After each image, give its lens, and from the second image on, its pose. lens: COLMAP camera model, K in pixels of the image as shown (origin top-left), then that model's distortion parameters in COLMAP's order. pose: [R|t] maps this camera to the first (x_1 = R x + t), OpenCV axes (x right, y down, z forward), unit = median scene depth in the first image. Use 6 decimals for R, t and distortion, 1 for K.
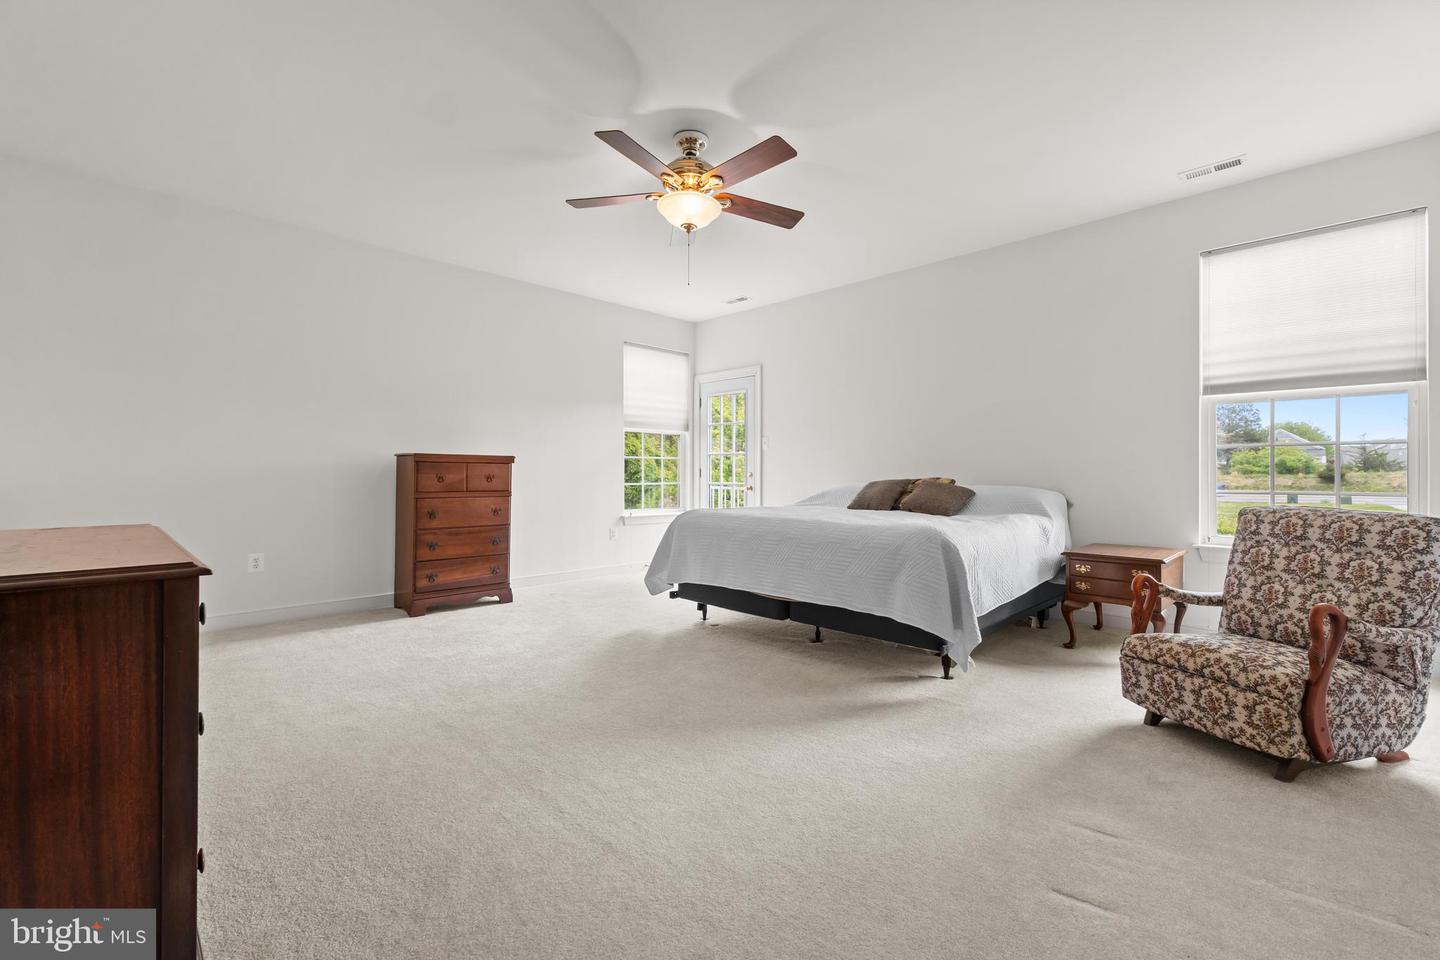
lens RADIAL K [[614.4, 0, 719.3], [0, 614.4, 475.2], [0, 0, 1]] dist [0.001730, 0.000401]
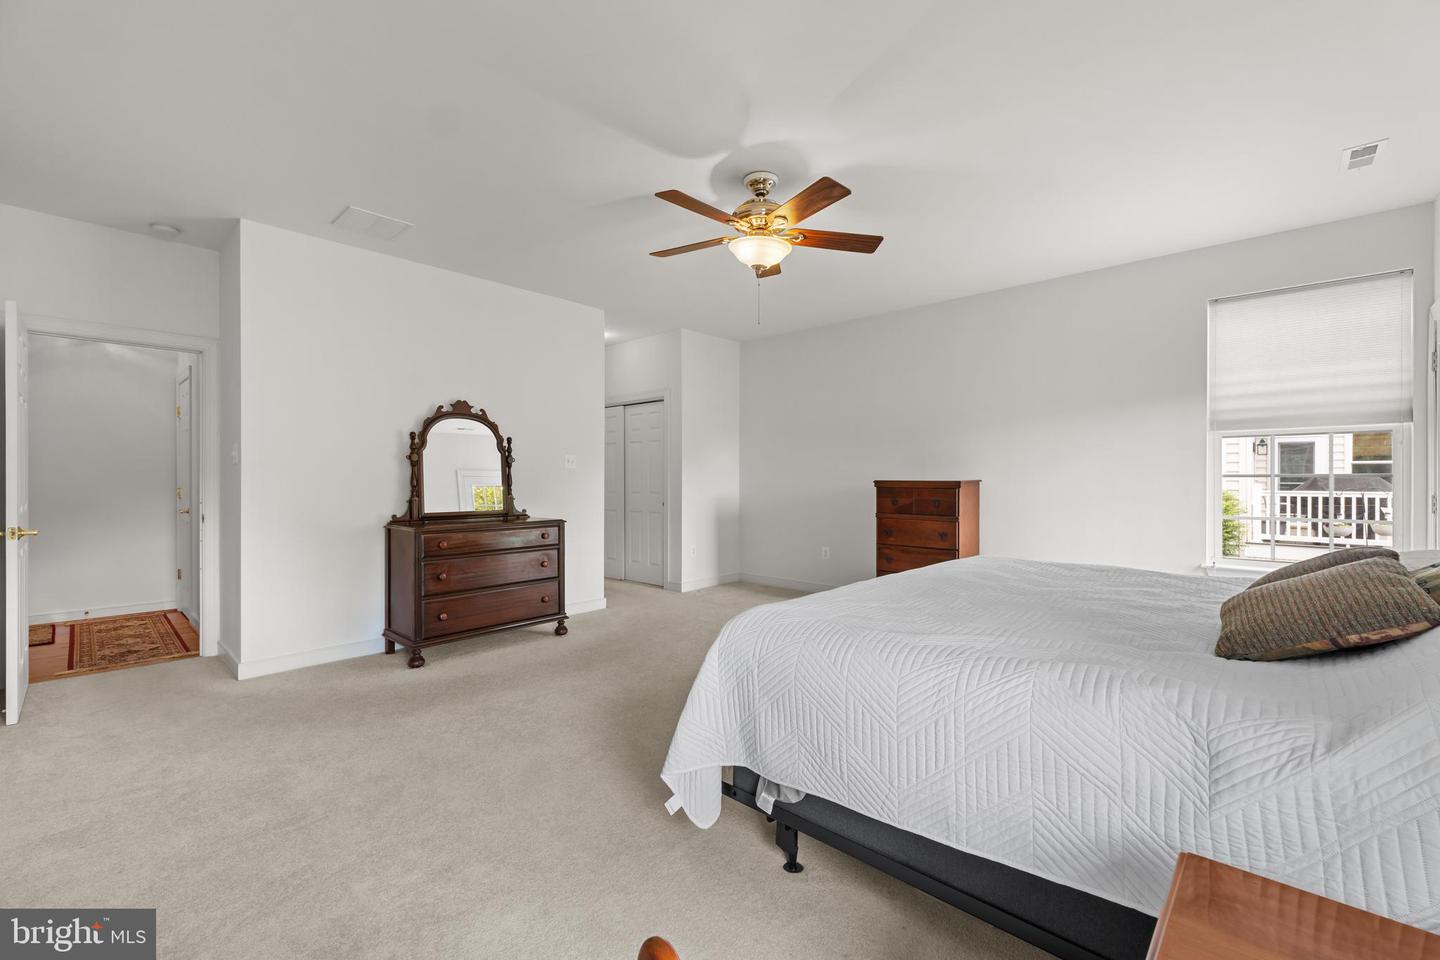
lens RADIAL K [[614.4, 0, 719.4], [0, 614.4, 479.4], [0, 0, 1]] dist [0.001730, 0.000401]
pose [[0.012621, -0.001119, -0.999920, 0.692018], [-0.000185, 0.999999, -0.001122, -0.035360], [0.999920, 0.000200, 0.012621, 0.646897]]
